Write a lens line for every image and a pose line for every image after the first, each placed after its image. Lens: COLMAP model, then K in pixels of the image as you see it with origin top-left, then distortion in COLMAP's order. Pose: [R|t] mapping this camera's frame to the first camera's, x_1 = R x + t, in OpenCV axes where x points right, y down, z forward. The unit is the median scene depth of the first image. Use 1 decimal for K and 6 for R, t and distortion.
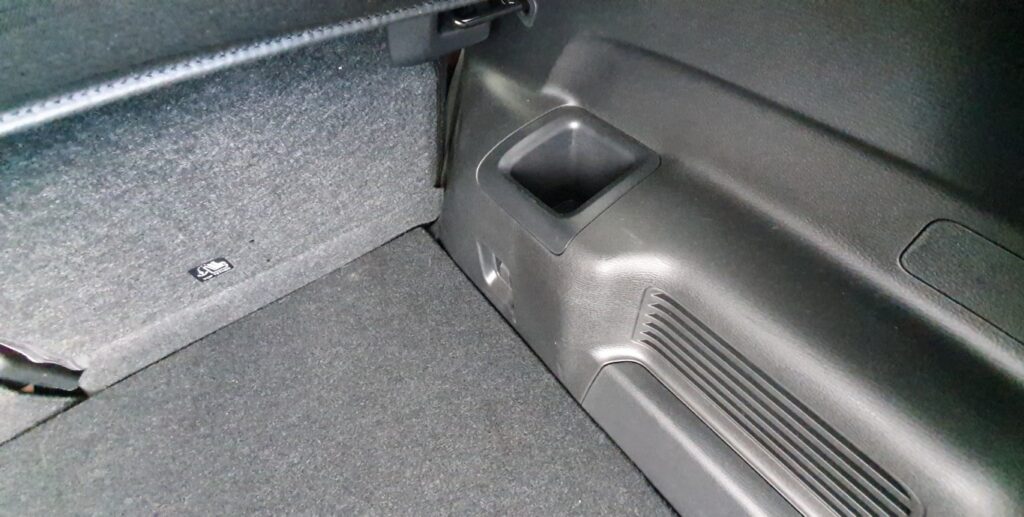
lens RADIAL K [[427.4, 0, 546.4], [0, 427.4, 257.9], [0, 0, 1]] dist [0.014992, -0.017262]
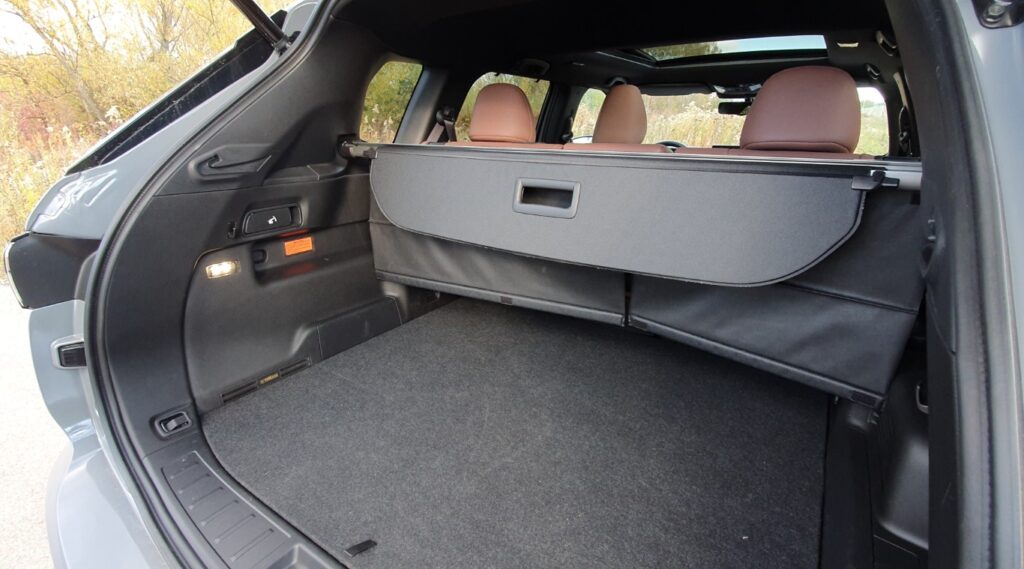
lens RADIAL K [[473.6, 0, 505.0], [0, 473.6, 284.9], [0, 0, 1]] dist [-0.002923, -0.000521]
pose [[0.285377, 0.319526, -0.903584, 1.261030], [-0.736173, 0.676759, 0.006812, 0.837795], [0.613685, 0.663250, 0.428358, -1.125787]]
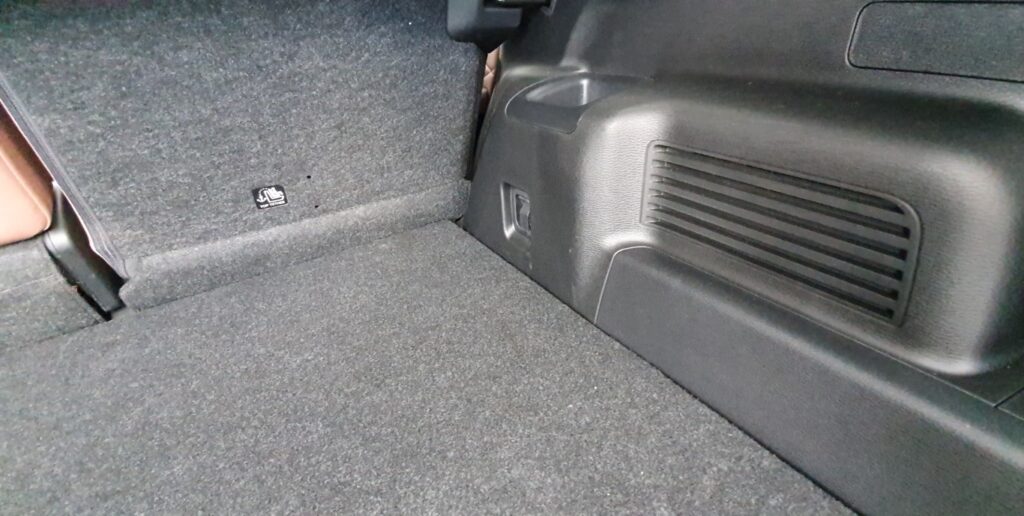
lens RADIAL K [[427.4, 0, 546.4], [0, 427.4, 257.4], [0, 0, 1]] dist [0.014992, -0.017262]
pose [[0.999511, 0.006614, -0.030569, -0.004415], [-0.016654, 0.939853, -0.341172, 0.566728], [0.026473, 0.341514, 0.939504, -0.004638]]
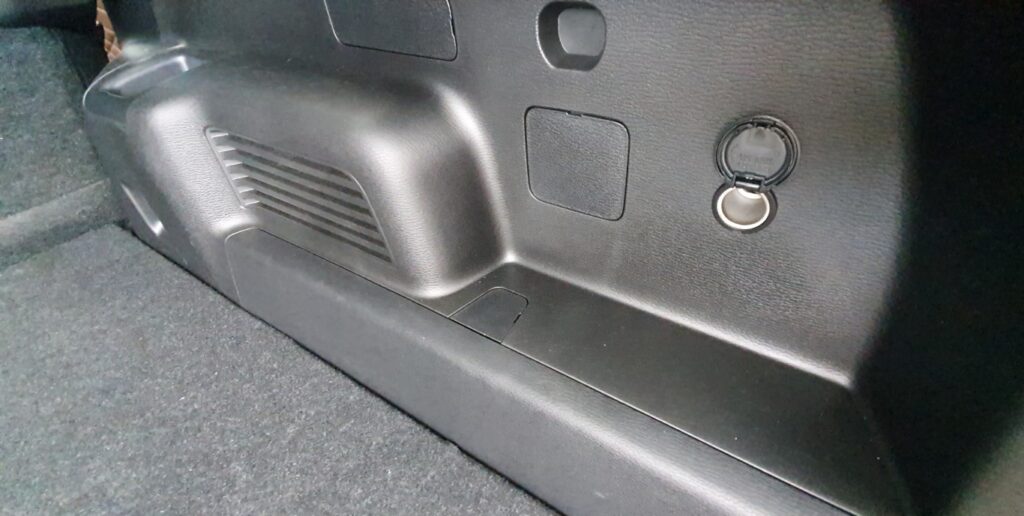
lens RADIAL K [[427.4, 0, 546.4], [0, 427.4, 257.4], [0, 0, 1]] dist [0.014992, -0.017262]
pose [[0.945370, -0.208359, 0.250722, 0.558057], [0.258259, 0.948009, -0.185958, 0.634421], [-0.198941, 0.240551, 0.950031, -0.157844]]
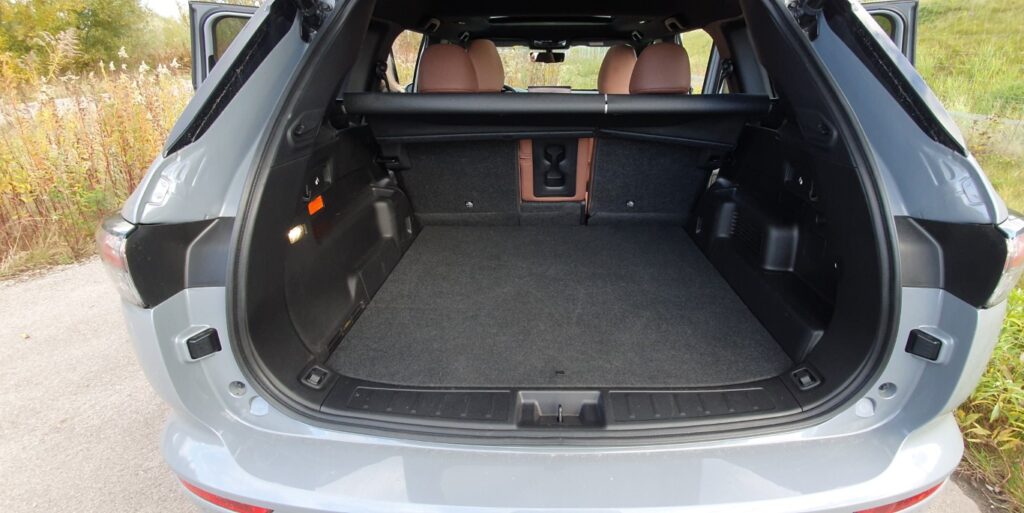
lens RADIAL K [[424.7, 0, 543.9], [0, 424.7, 256.1], [0, 0, 1]] dist [0.012815, -0.016238]
pose [[0.772603, 0.272373, -0.573497, 1.004799], [-0.489540, 0.830756, -0.264944, 1.887510], [0.404272, 0.485446, 0.775182, -2.167051]]
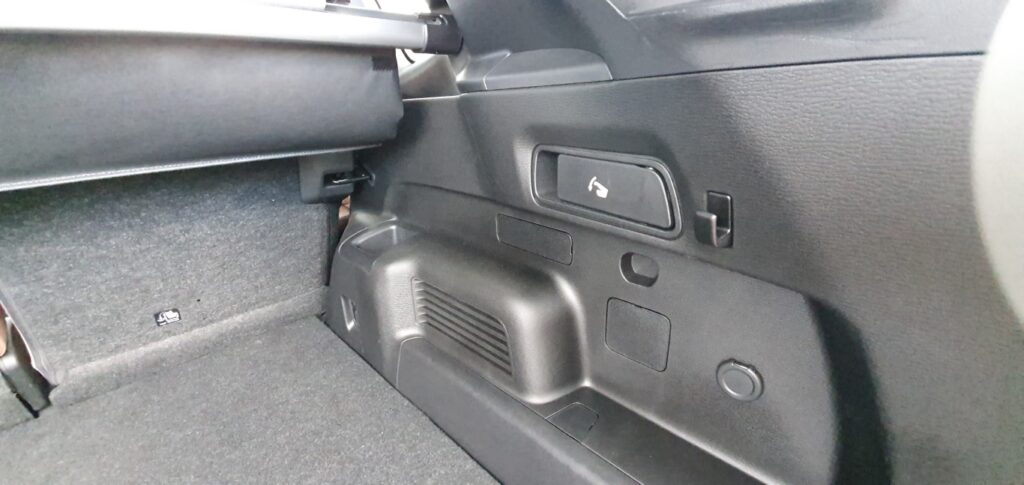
lens RADIAL K [[398.1, 0, 515.6], [0, 398.1, 243.6], [0, 0, 1]] dist [0.011279, -0.016476]
pose [[0.993210, -0.048776, 0.105619, 0.393329], [0.094553, 0.867374, -0.488592, 0.657963], [-0.067780, 0.495261, 0.866096, -0.546399]]
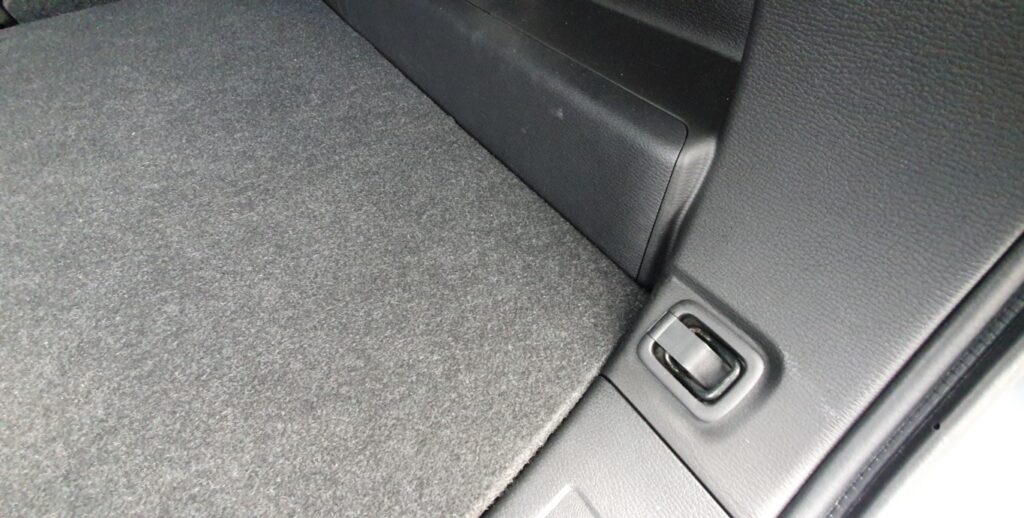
lens RADIAL K [[427.4, 0, 546.4], [0, 427.4, 258.4], [0, 0, 1]] dist [0.014992, -0.017262]
pose [[0.998429, 0.042191, -0.036860, 0.788983], [-0.043143, 0.998745, -0.025447, 1.109407], [0.035740, 0.026997, 0.998996, -0.282585]]
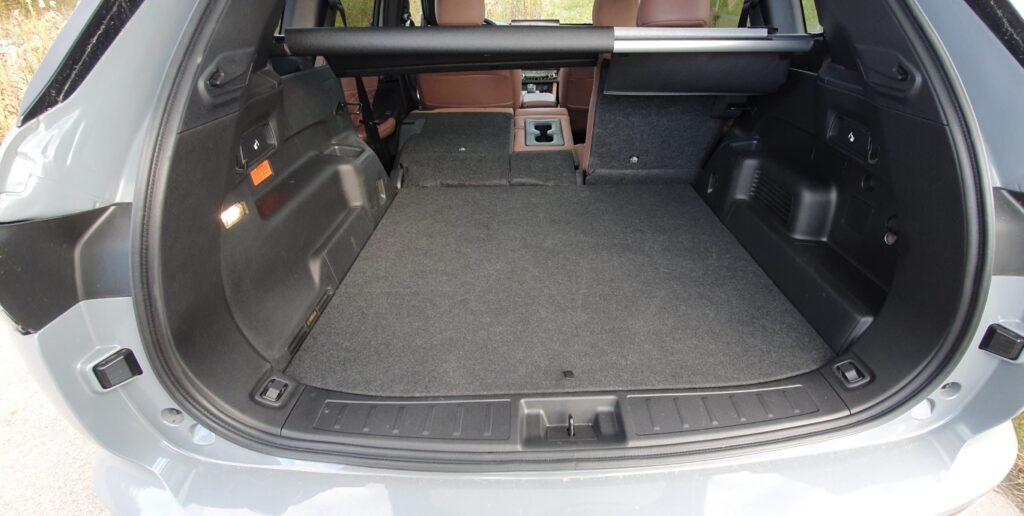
lens RADIAL K [[427.4, 0, 546.4], [0, 427.4, 257.4], [0, 0, 1]] dist [0.014992, -0.017262]
pose [[0.800175, 0.323624, -0.504963, 0.687429], [-0.463548, 0.867950, -0.178290, 1.704468], [0.380584, 0.376738, 0.844526, -1.961184]]
